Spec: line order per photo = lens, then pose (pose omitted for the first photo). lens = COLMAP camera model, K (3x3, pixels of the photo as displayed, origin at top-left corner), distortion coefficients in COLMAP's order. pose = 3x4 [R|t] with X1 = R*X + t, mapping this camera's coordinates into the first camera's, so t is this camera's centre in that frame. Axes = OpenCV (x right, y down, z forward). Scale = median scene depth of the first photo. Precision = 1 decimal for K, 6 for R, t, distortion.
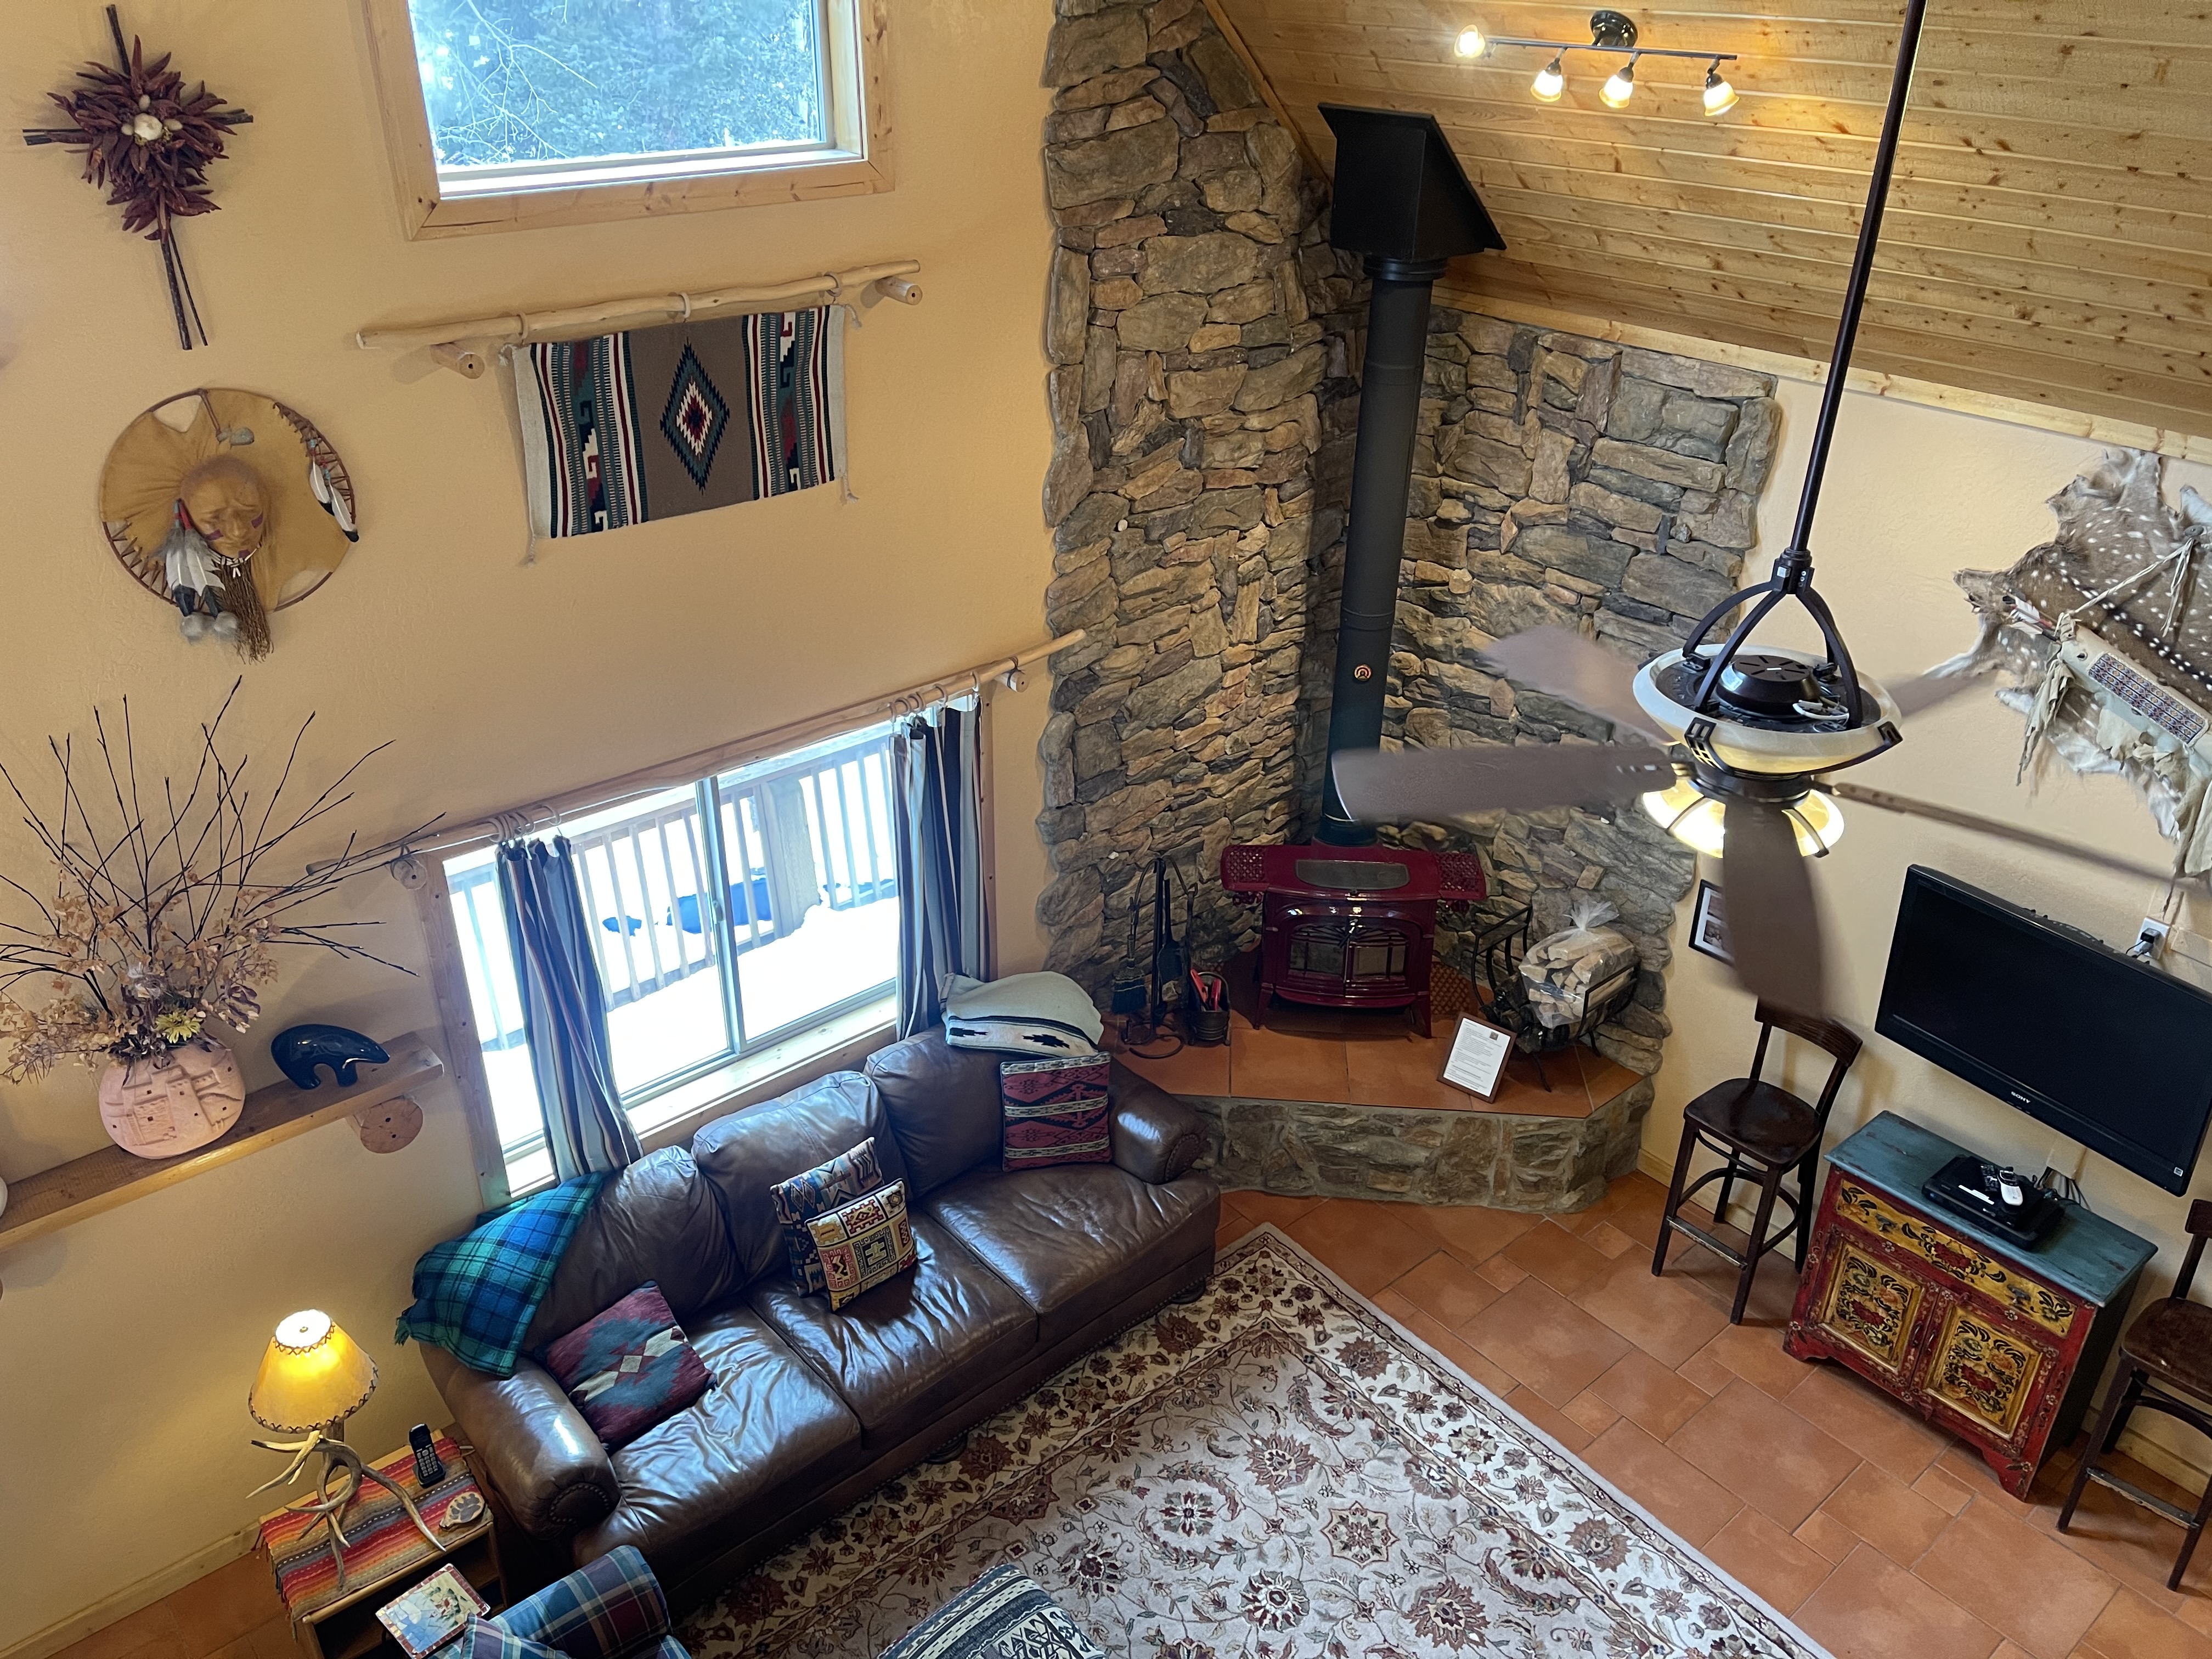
lens RADIAL K [[1672.2, 0, 1095.9], [0, 1672.2, 827.8], [0, 0, 1]] dist [0.025762, -0.002747]
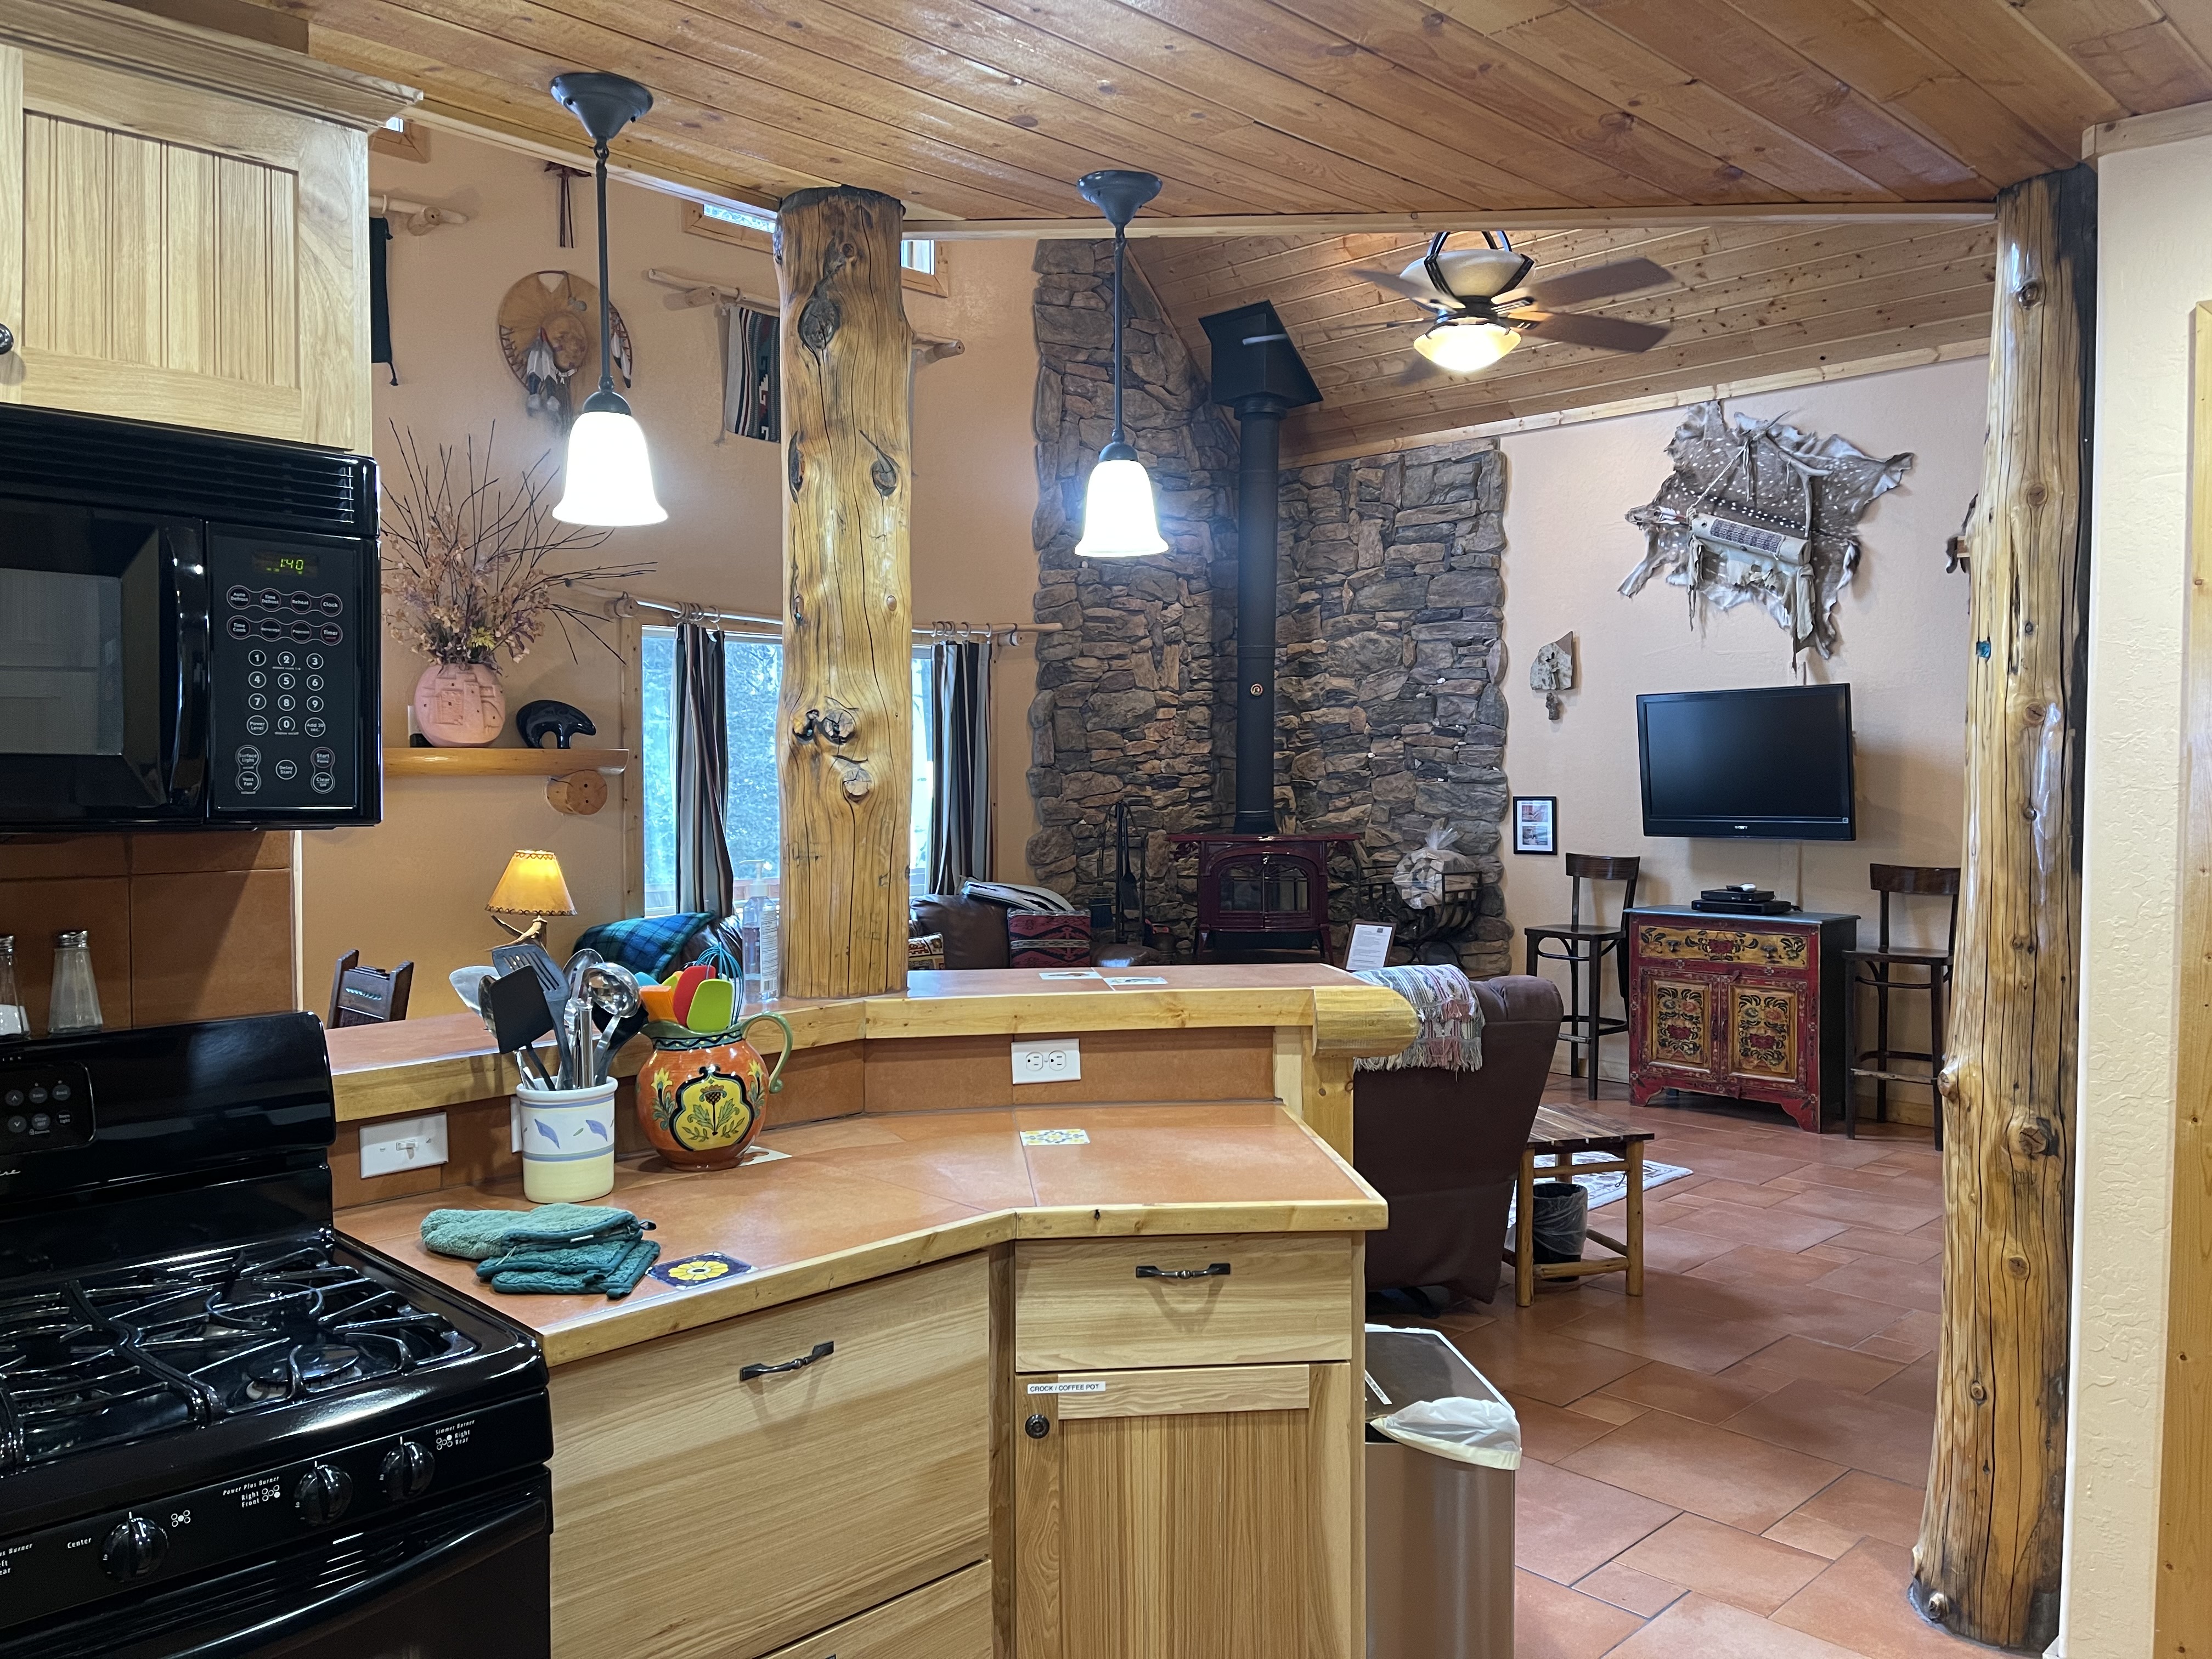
lens RADIAL K [[1663.6, 0, 1100.1], [0, 1663.6, 830.5], [0, 0, 1]] dist [0.035436, -0.004907]
pose [[0.997064, -0.011479, 0.075702, -0.084186], [0.044166, 0.893860, -0.446165, 0.682977], [-0.062546, 0.448198, 0.891743, -0.193336]]
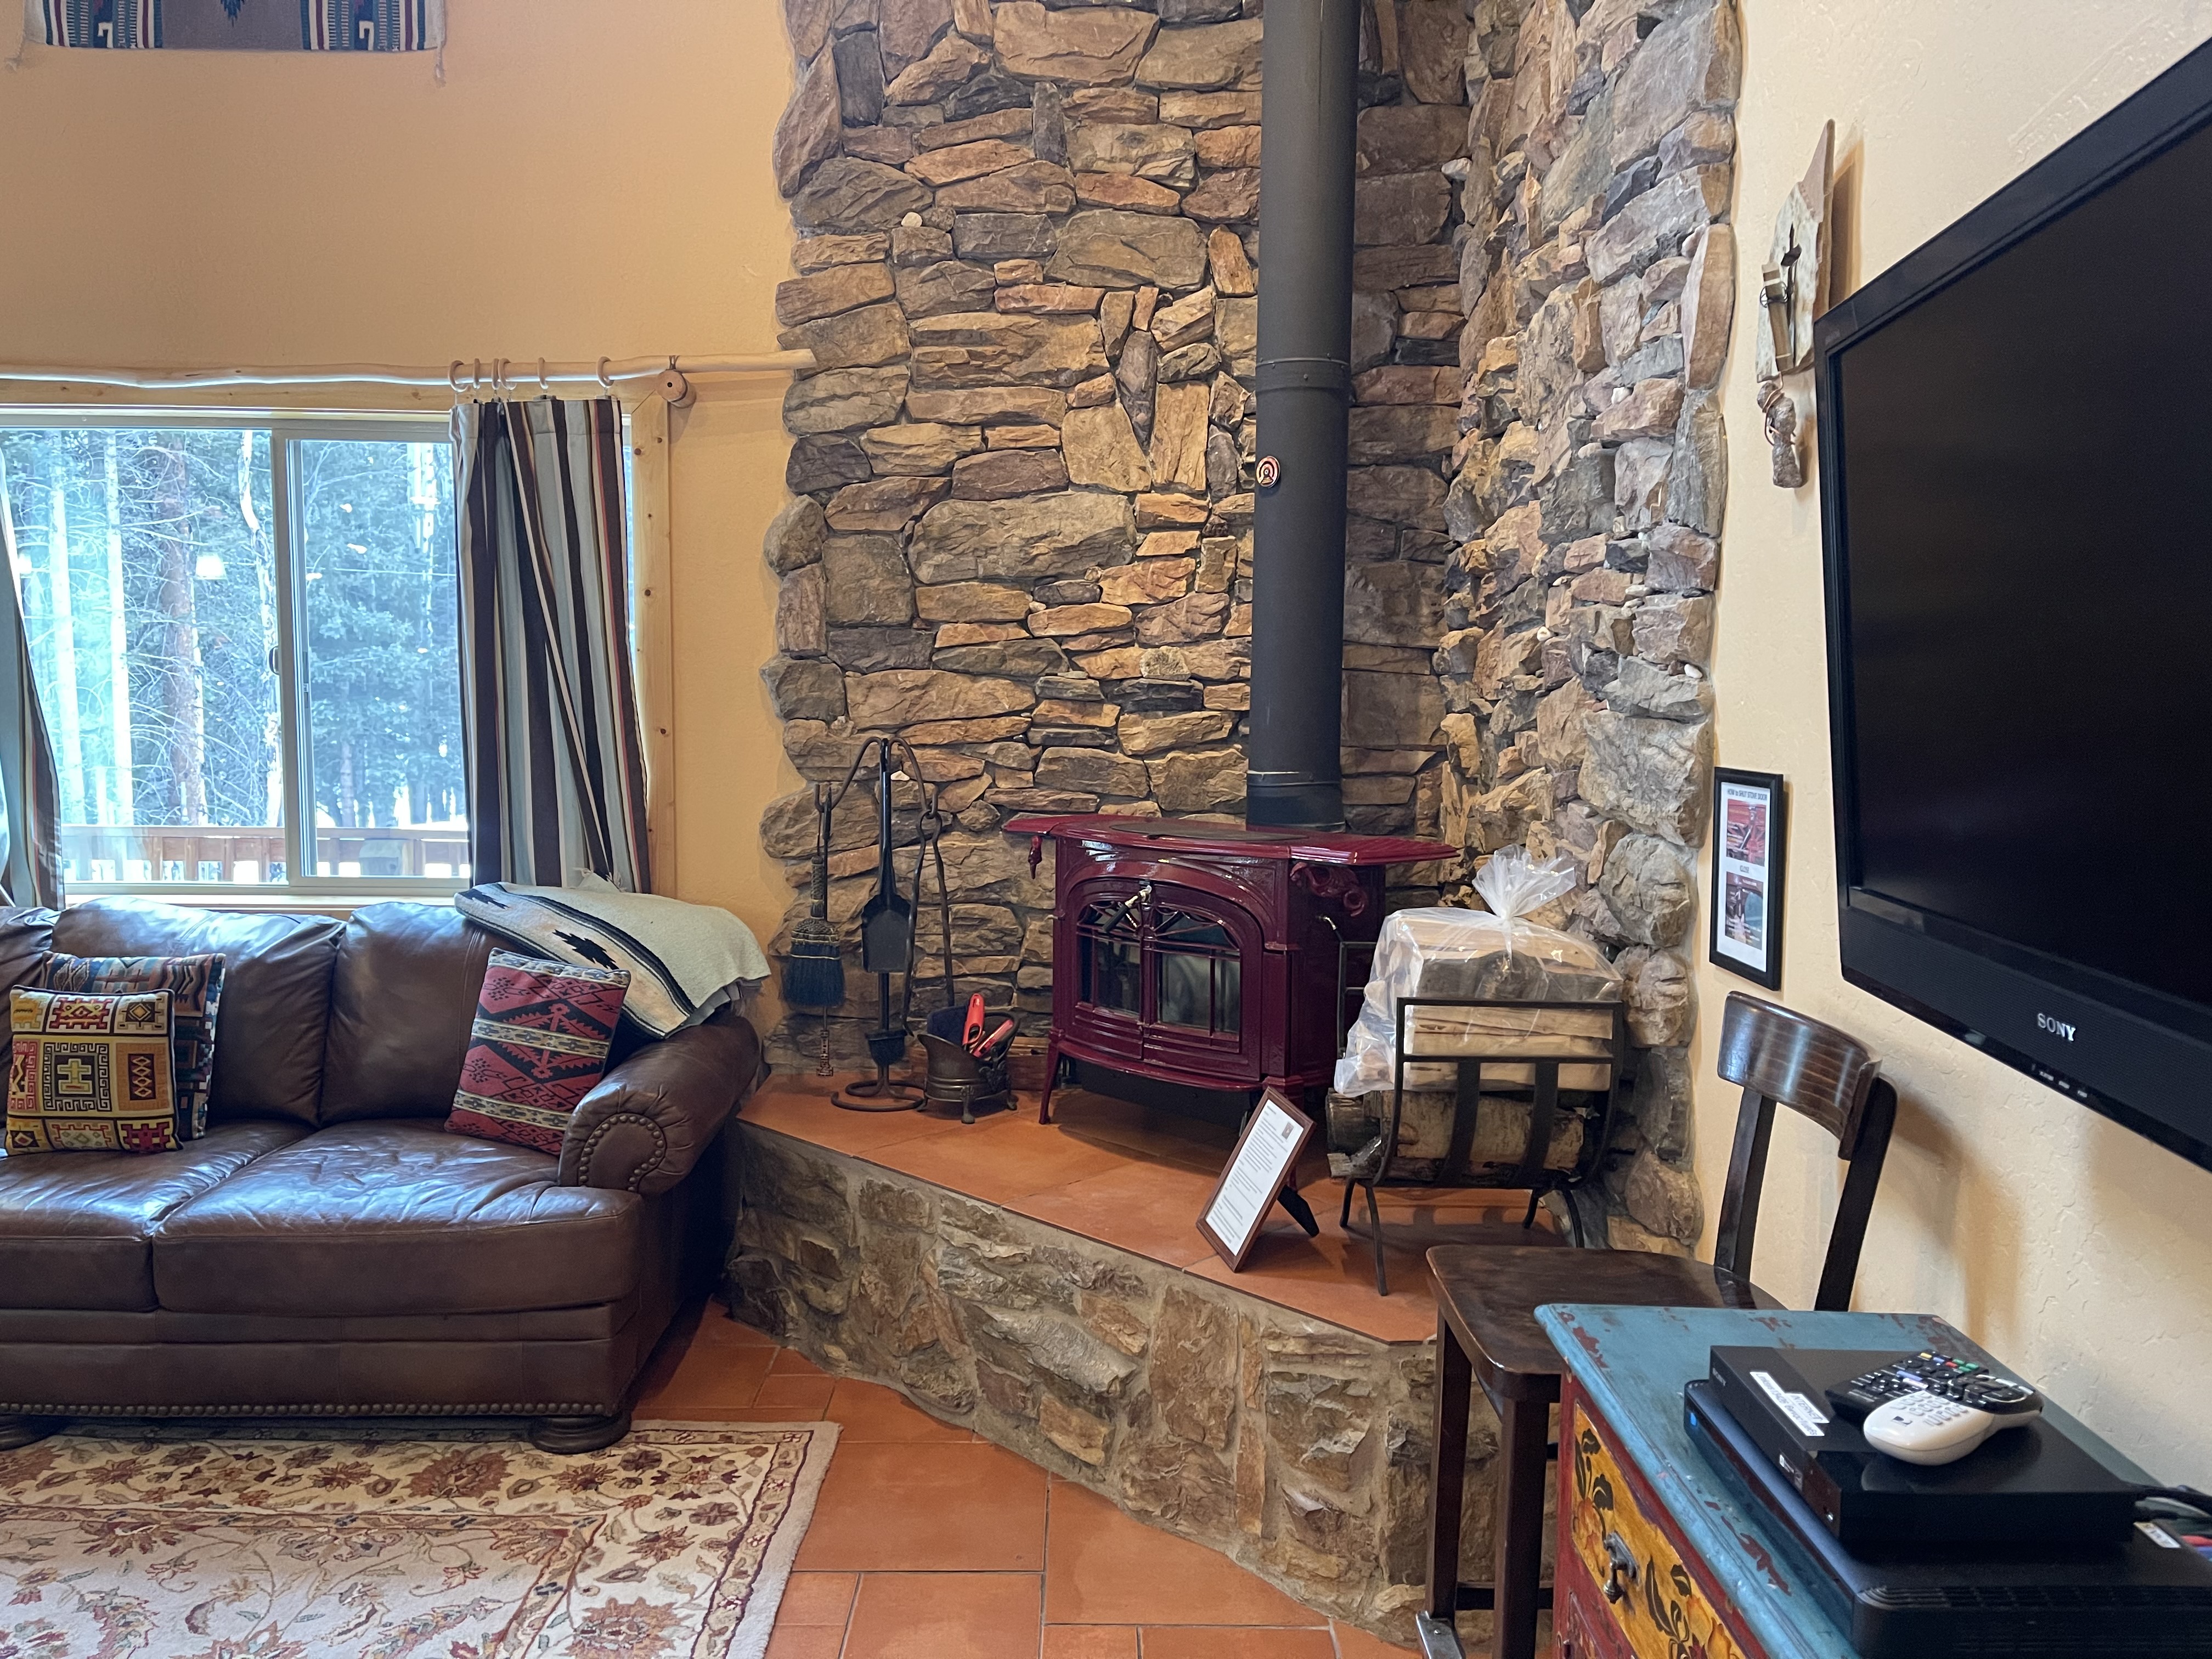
lens RADIAL K [[1664.6, 0, 1133.2], [0, 1664.6, 840.2], [0, 0, 1]] dist [0.024350, -0.054991]
pose [[0.779838, 0.065188, -0.622578, 0.527124], [-0.307482, 0.906202, -0.290265, 0.215808], [0.545259, 0.417791, 0.726735, 0.673979]]
